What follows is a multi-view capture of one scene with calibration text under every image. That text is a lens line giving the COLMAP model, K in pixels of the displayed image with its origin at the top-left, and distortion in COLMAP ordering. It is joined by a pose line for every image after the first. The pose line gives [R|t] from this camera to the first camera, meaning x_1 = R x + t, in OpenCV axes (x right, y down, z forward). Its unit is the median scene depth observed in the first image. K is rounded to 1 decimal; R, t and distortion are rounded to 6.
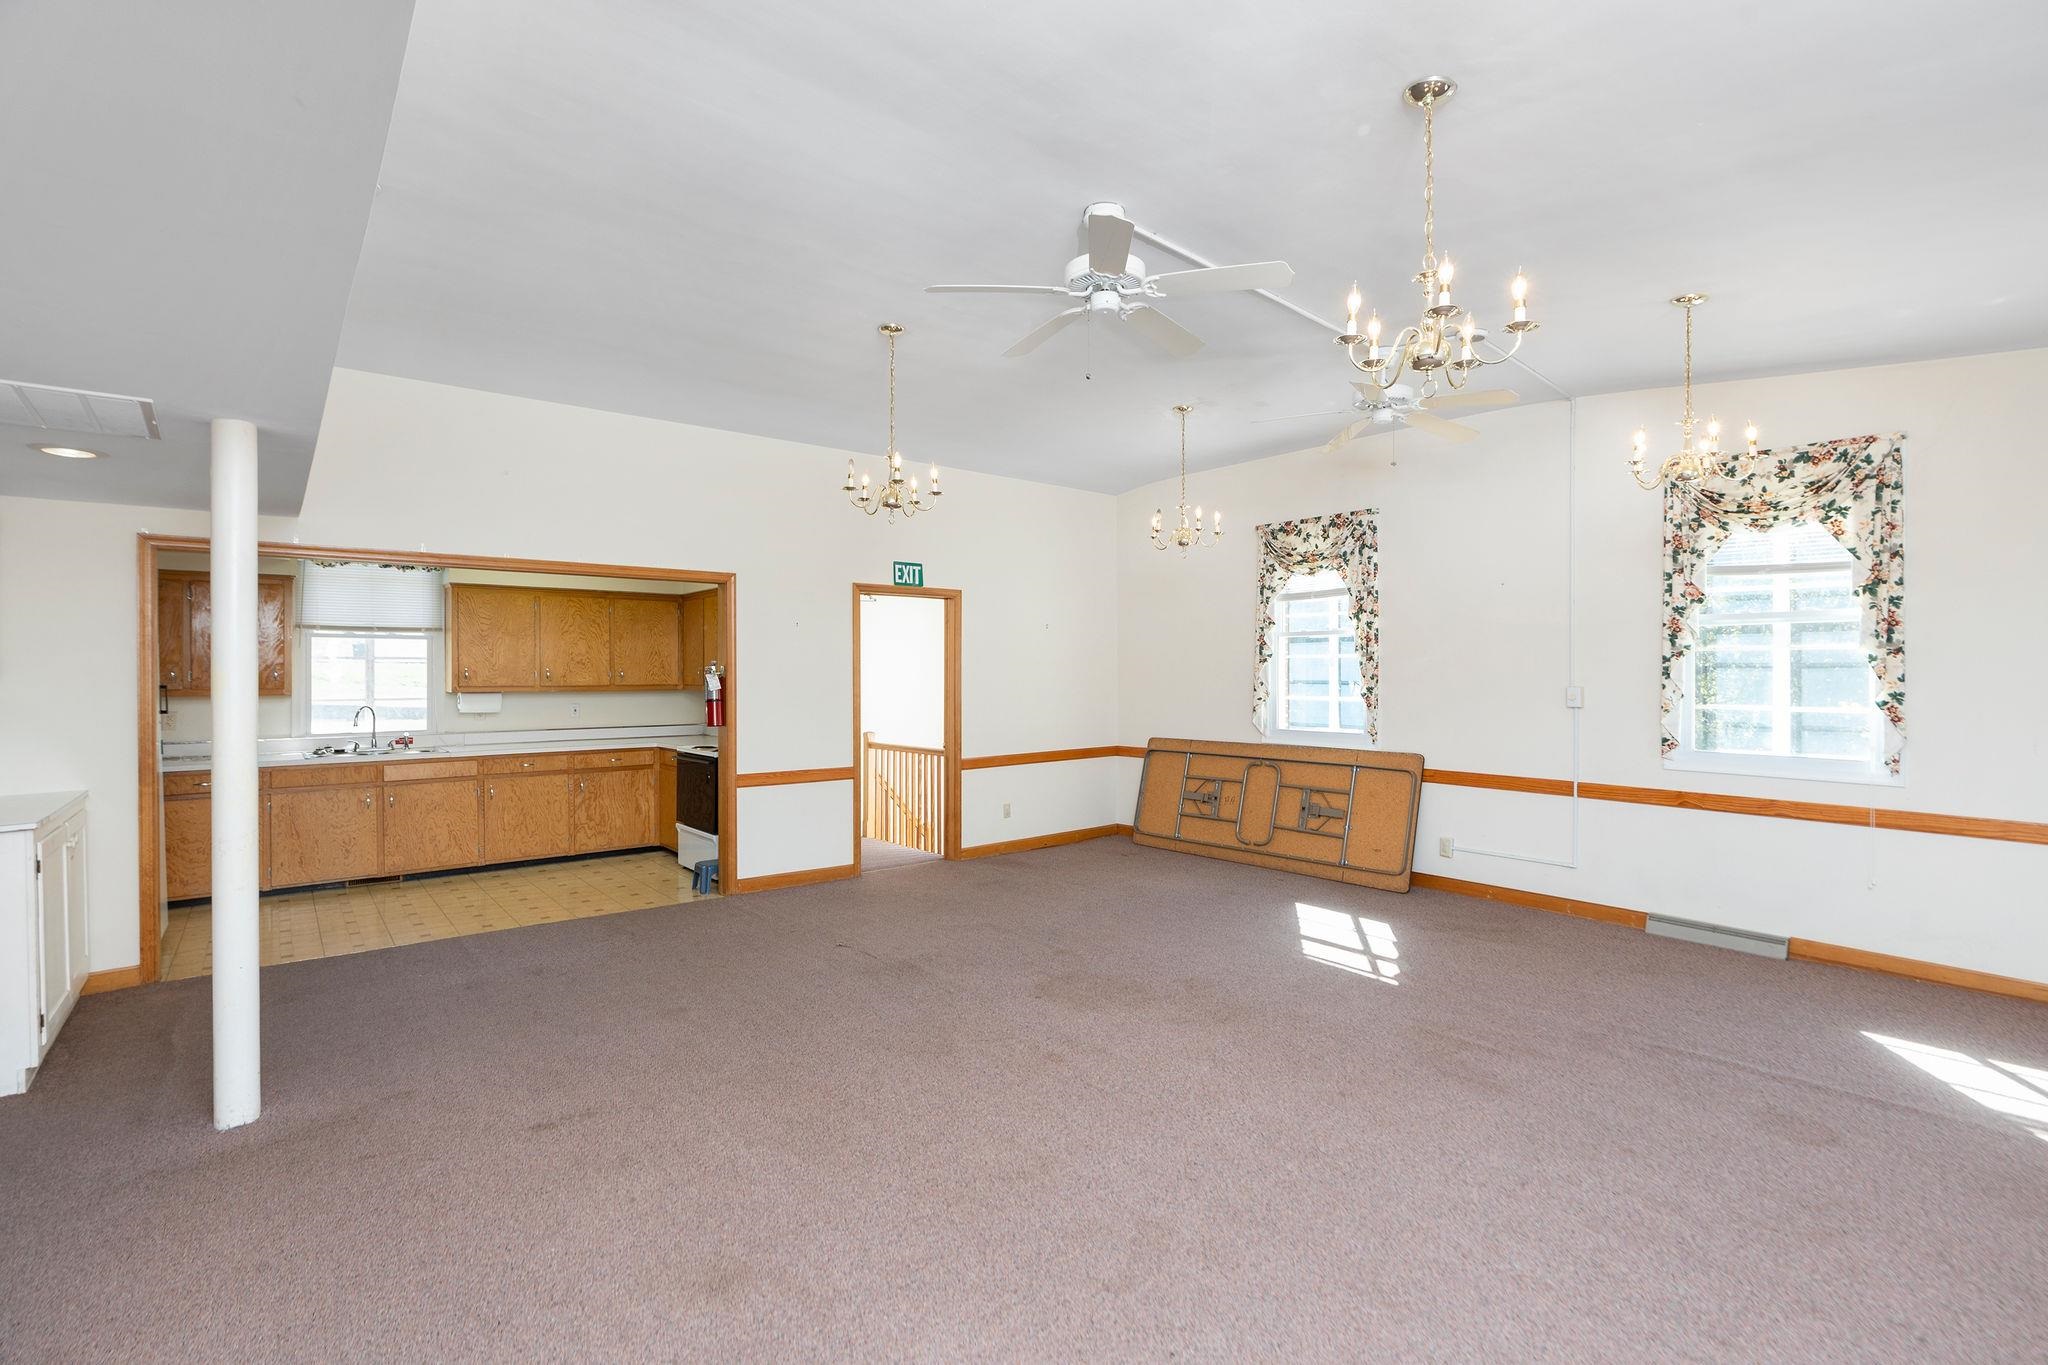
lens RADIAL K [[935.4, 0, 1020.6], [0, 935.4, 690.4], [0, 0, 1]] dist [-0.013802, 0.000863]
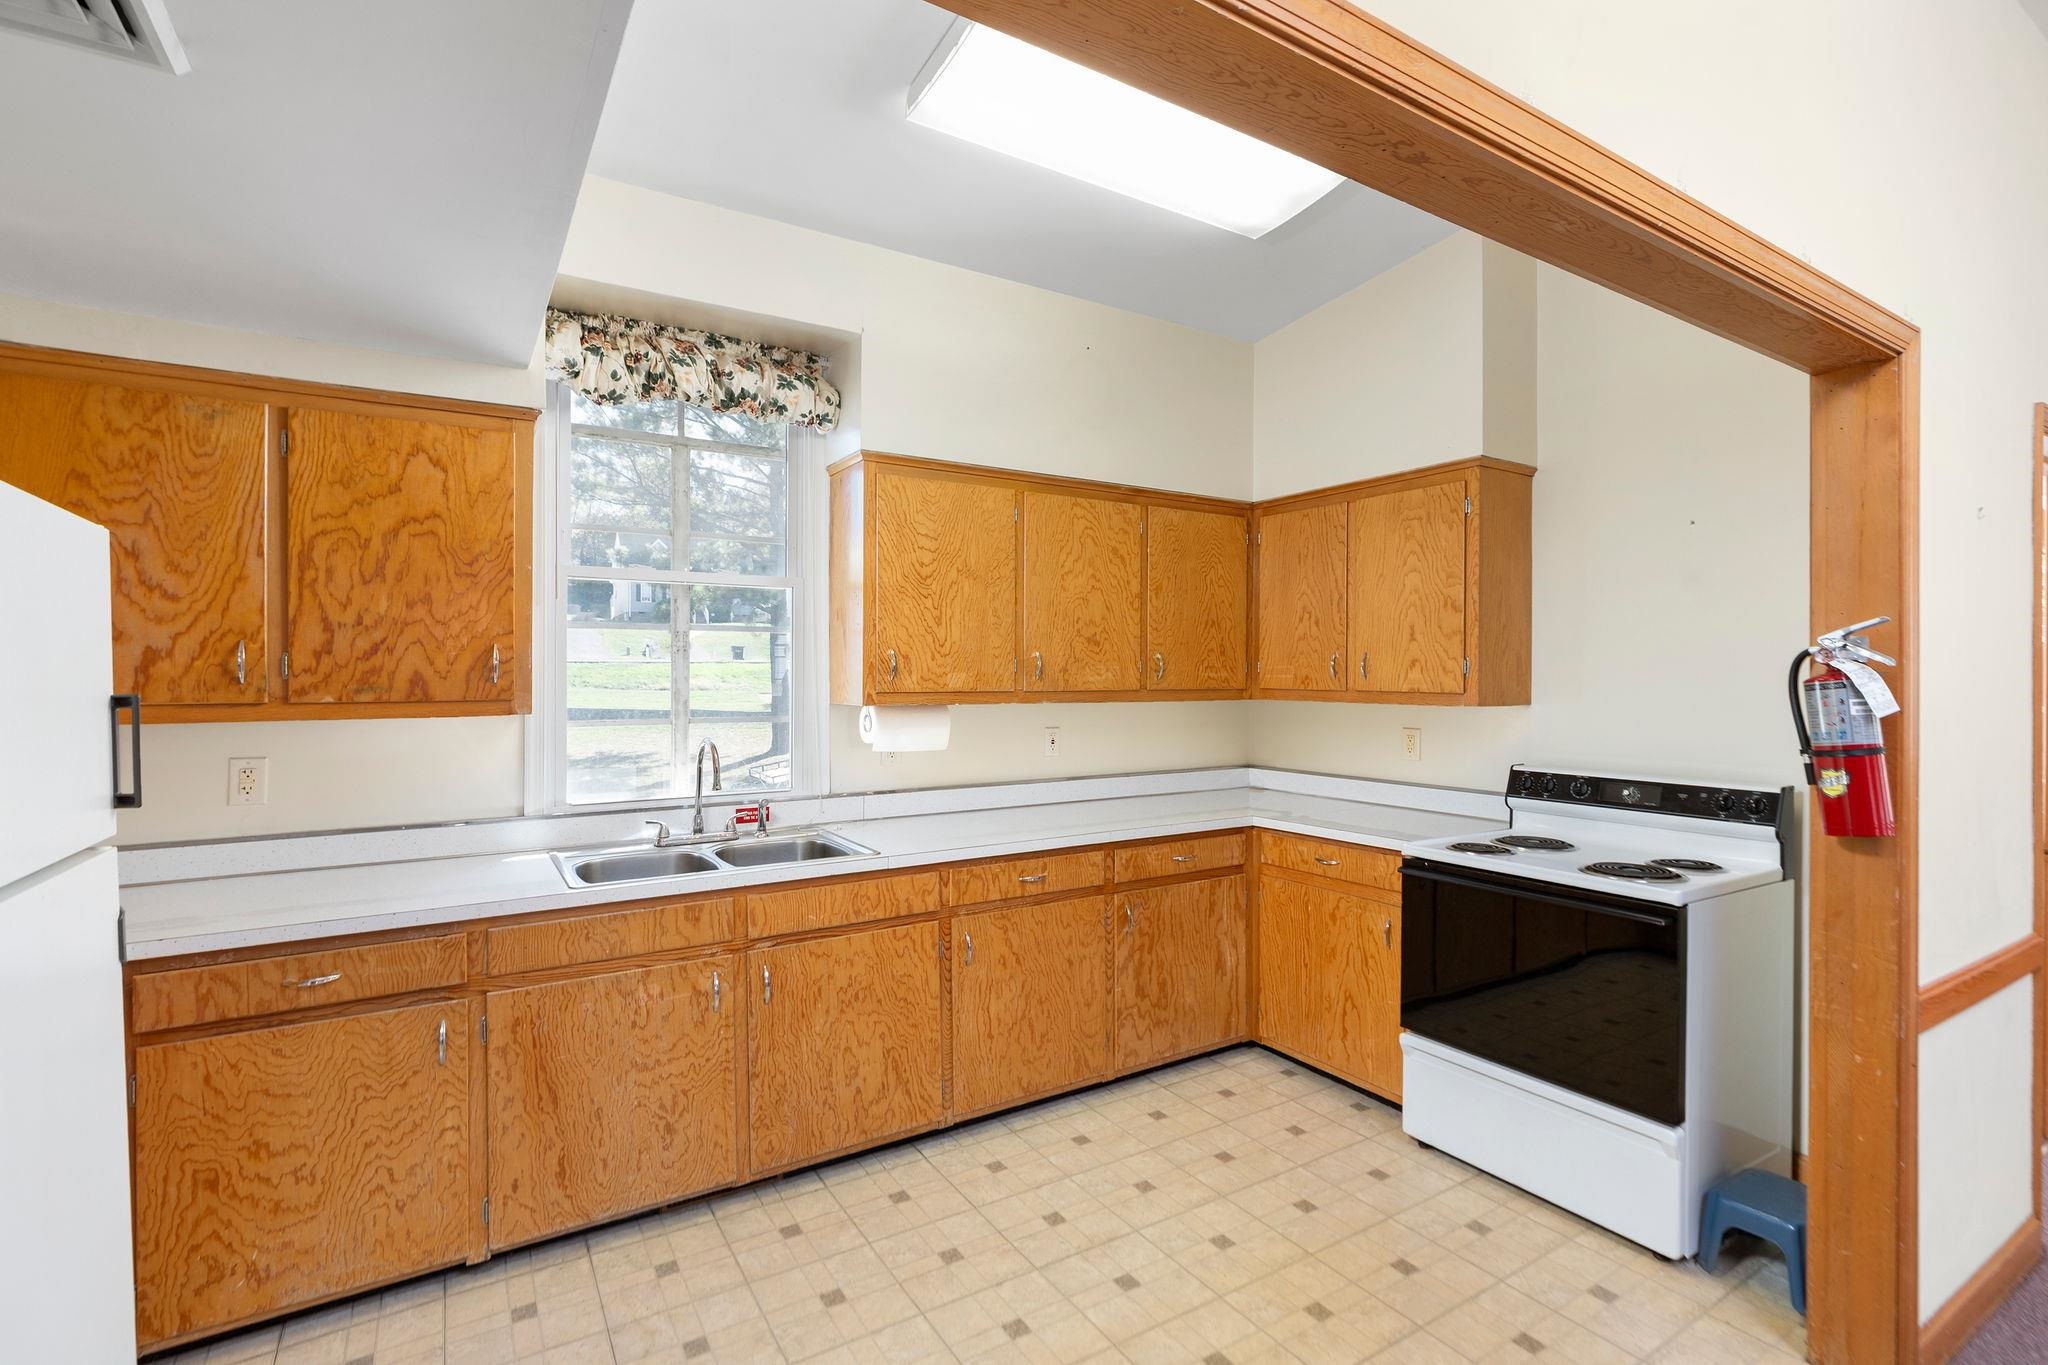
lens RADIAL K [[935.4, 0, 1016.3], [0, 935.4, 679.2], [0, 0, 1]] dist [-0.013802, 0.000863]
pose [[0.991344, 0.005636, -0.131169, -0.511614], [-0.006350, 0.999967, -0.005022, -0.009147], [0.131136, 0.005811, 0.991347, 0.611829]]
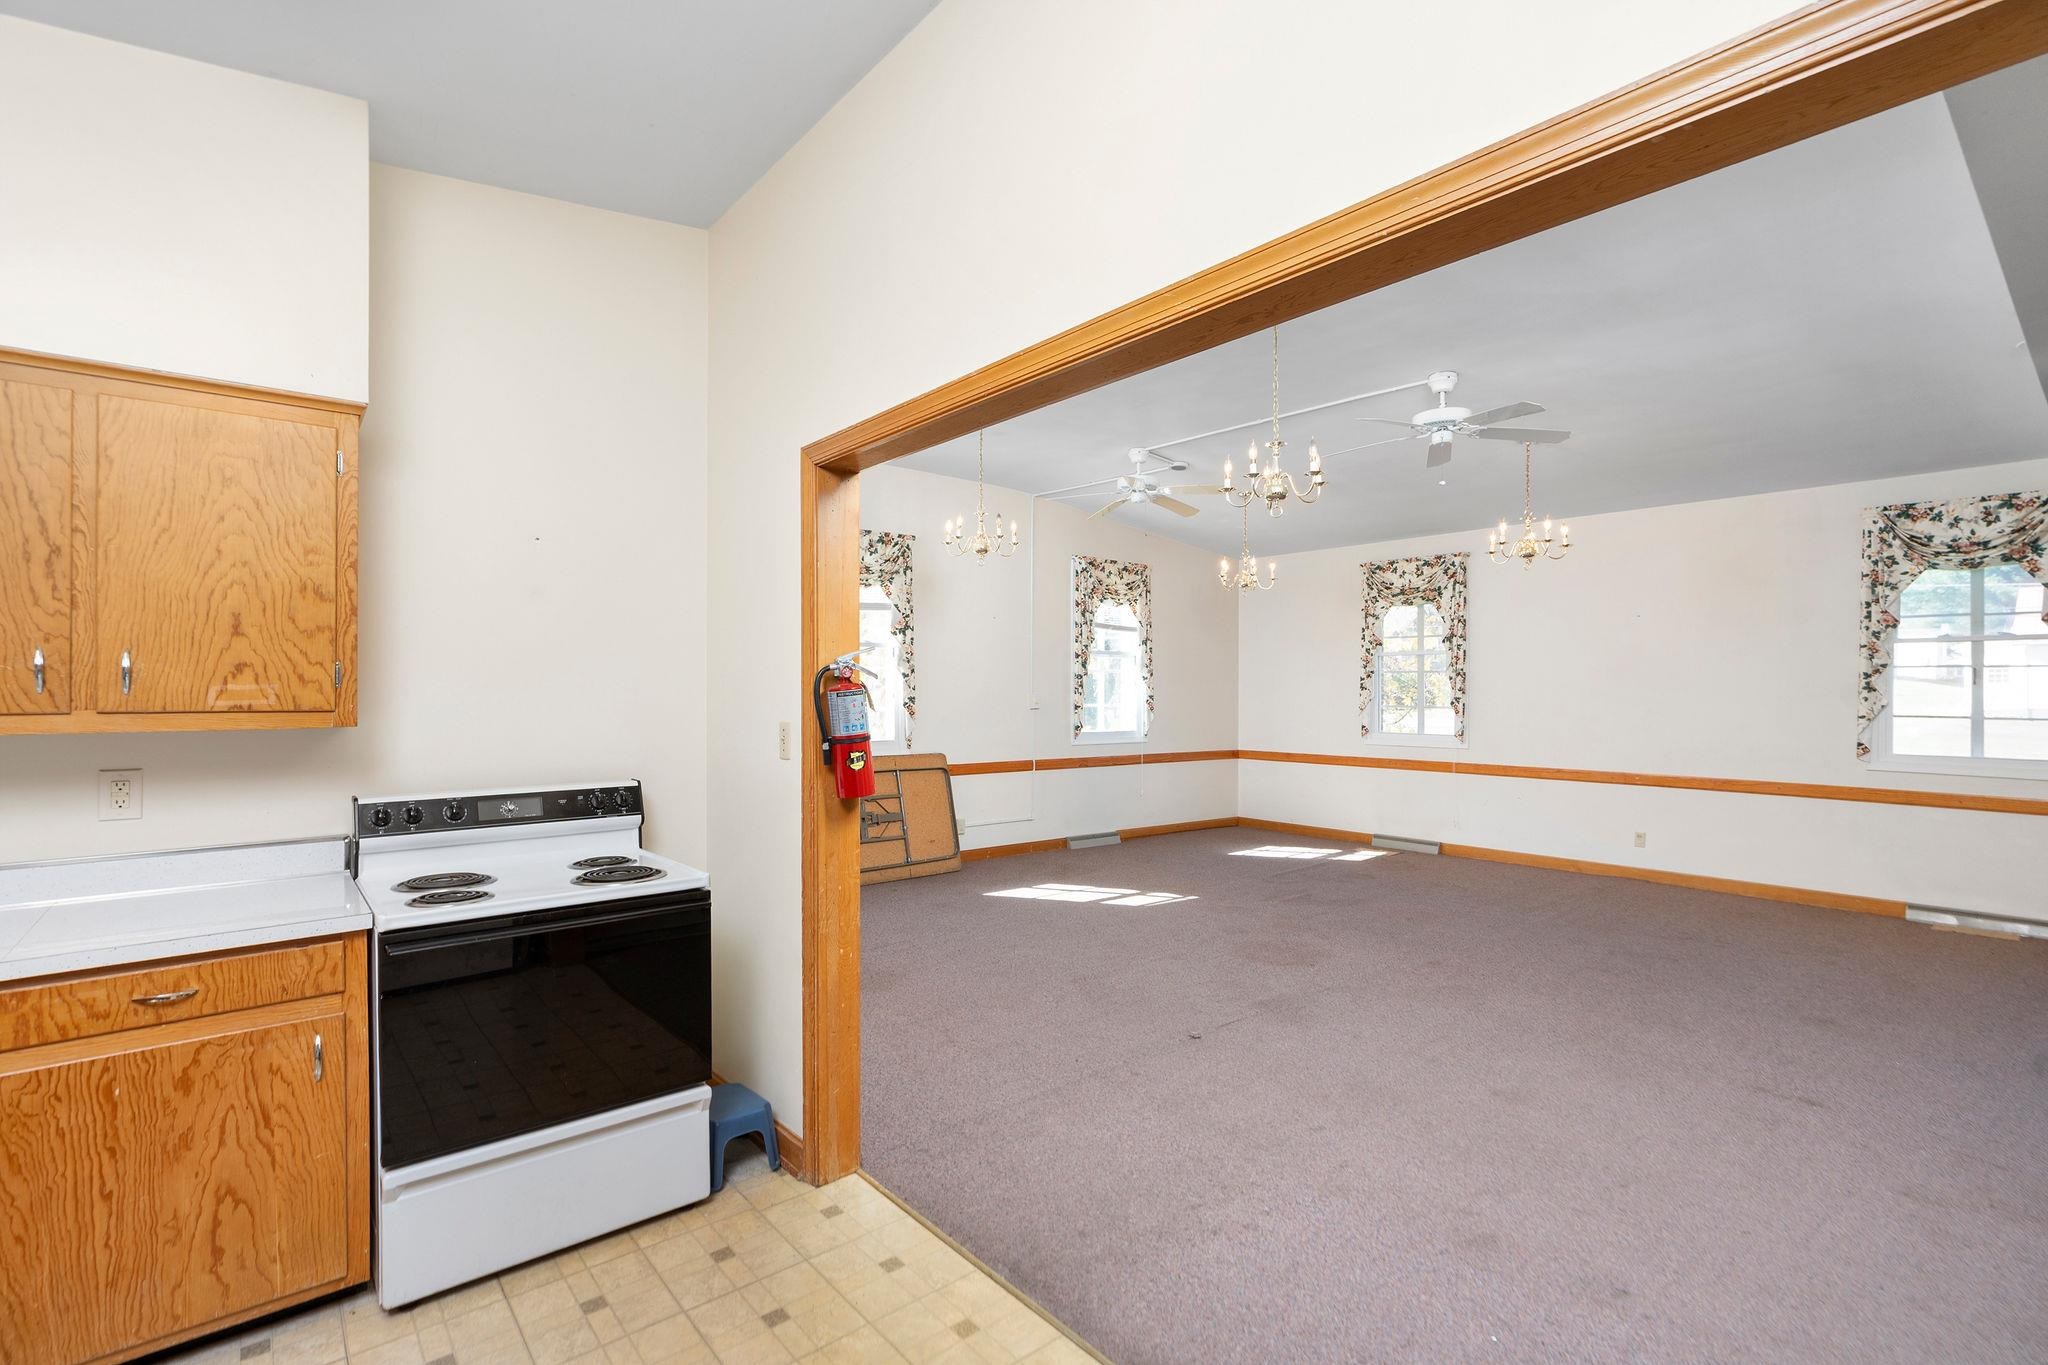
lens RADIAL K [[935.4, 0, 1014.2], [0, 935.4, 688.7], [0, 0, 1]] dist [-0.013802, 0.000863]
pose [[-0.001350, 0.000216, 0.999999, -0.702323], [0.012816, 0.999918, -0.000199, -0.010712], [-0.999917, 0.012815, -0.001353, 0.847037]]
